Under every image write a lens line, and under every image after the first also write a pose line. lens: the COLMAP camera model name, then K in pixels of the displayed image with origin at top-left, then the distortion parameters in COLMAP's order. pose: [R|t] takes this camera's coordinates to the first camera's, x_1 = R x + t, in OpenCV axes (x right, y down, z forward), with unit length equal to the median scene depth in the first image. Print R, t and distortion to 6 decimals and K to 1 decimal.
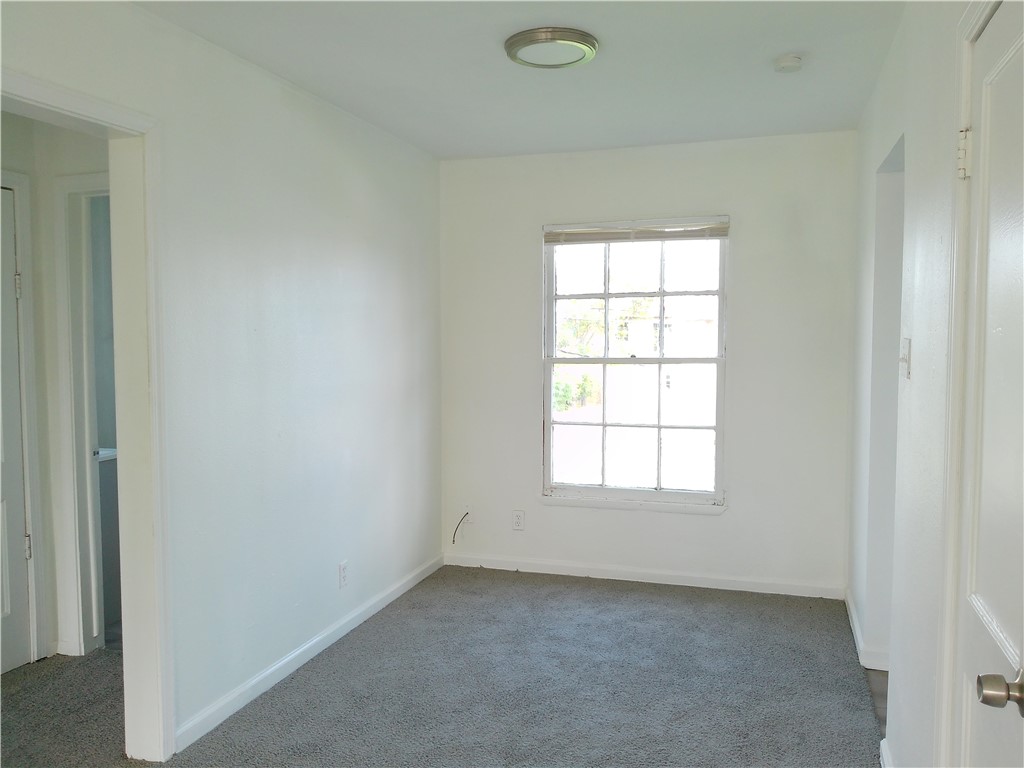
lens RADIAL K [[846.5, 0, 506.4], [0, 846.5, 384.3], [0, 0, 1]] dist [-0.005259, -0.017278]
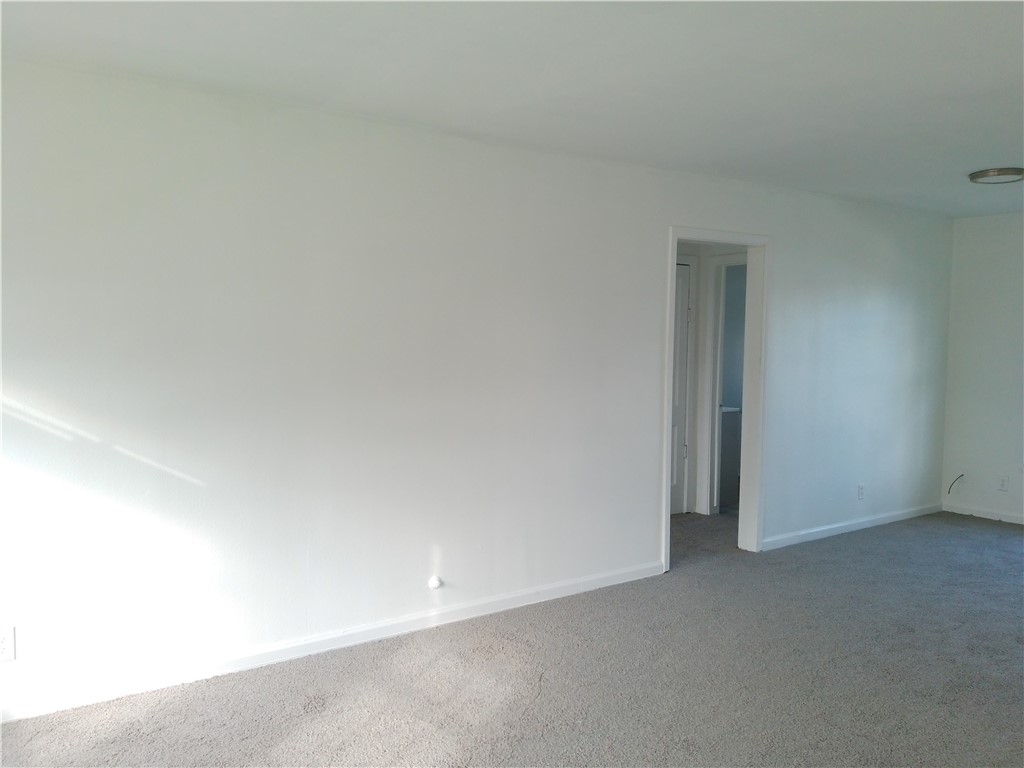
lens RADIAL K [[846.5, 0, 505.4], [0, 846.5, 381.3], [0, 0, 1]] dist [-0.005259, -0.017278]
pose [[0.805565, 0.044124, -0.590863, 0.219463], [-0.052665, 0.998608, 0.002772, 0.048584], [0.590163, 0.028885, 0.806767, -0.761965]]
